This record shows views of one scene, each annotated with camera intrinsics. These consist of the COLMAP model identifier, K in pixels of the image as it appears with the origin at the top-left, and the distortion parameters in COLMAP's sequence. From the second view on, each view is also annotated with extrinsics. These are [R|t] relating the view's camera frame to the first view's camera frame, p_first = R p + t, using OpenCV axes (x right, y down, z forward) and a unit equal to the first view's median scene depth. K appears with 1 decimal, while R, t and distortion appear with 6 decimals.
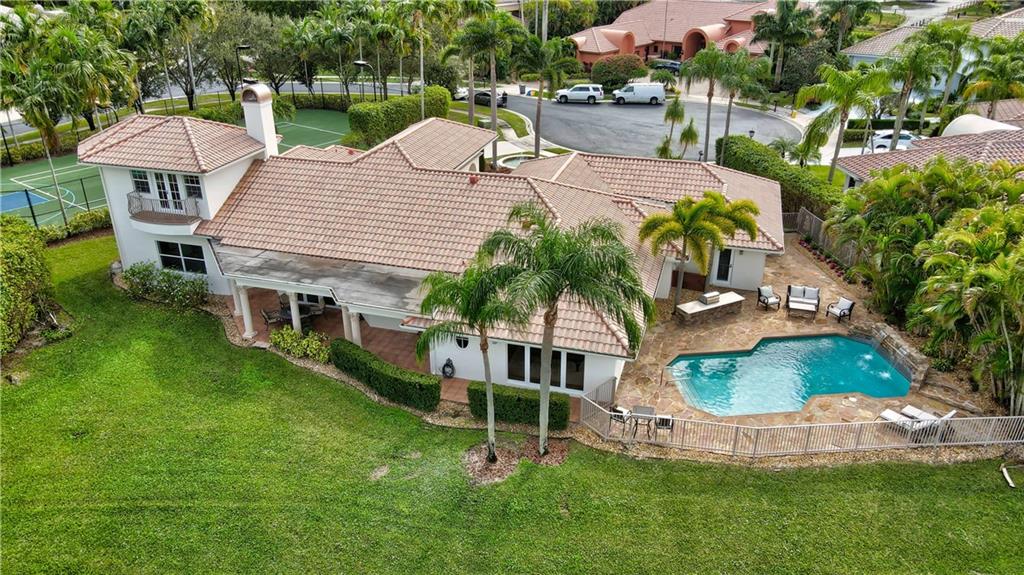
lens RADIAL K [[758.1, 0, 504.9], [0, 758.1, 290.2], [0, 0, 1]] dist [-0.005333, 0.033292]
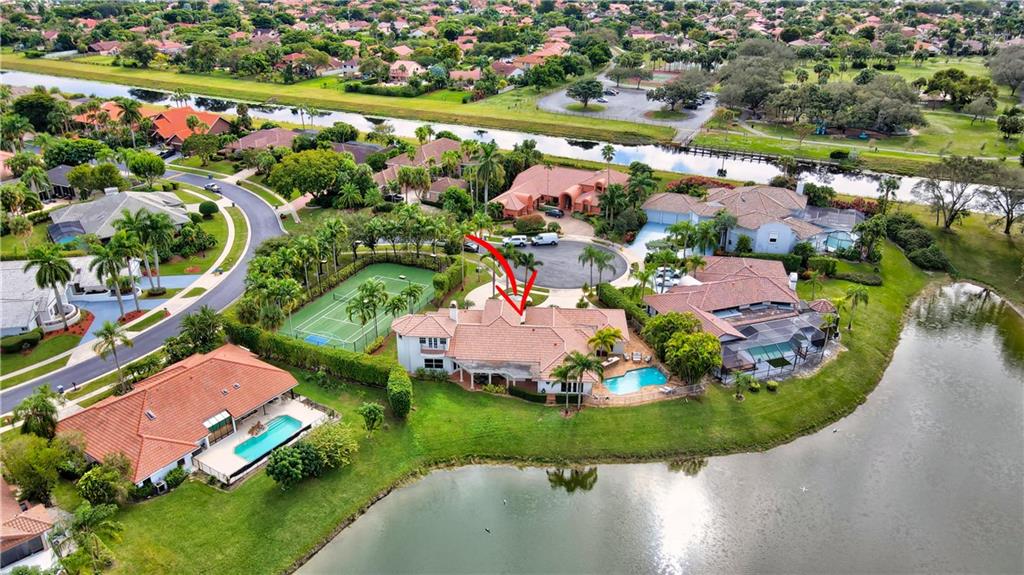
lens RADIAL K [[758.1, 0, 504.9], [0, 758.1, 290.2], [0, 0, 1]] dist [-0.005333, 0.033292]
pose [[0.973028, -0.090051, 0.212386, -0.892689], [0.092815, 0.995679, -0.003058, -0.342685], [-0.211193, 0.022688, 0.977181, -2.241568]]
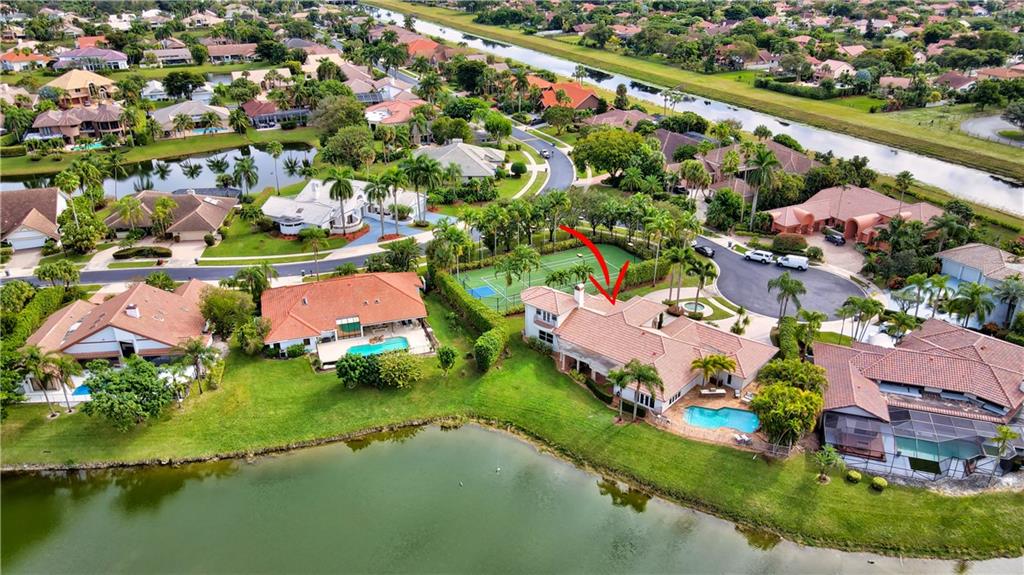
lens RADIAL K [[758.1, 0, 504.9], [0, 758.1, 290.2], [0, 0, 1]] dist [-0.005333, 0.033292]
pose [[0.911015, 0.174772, -0.373506, 0.608065], [-0.176343, 0.983864, 0.030256, -0.340479], [0.372767, 0.038302, 0.927134, -2.190903]]
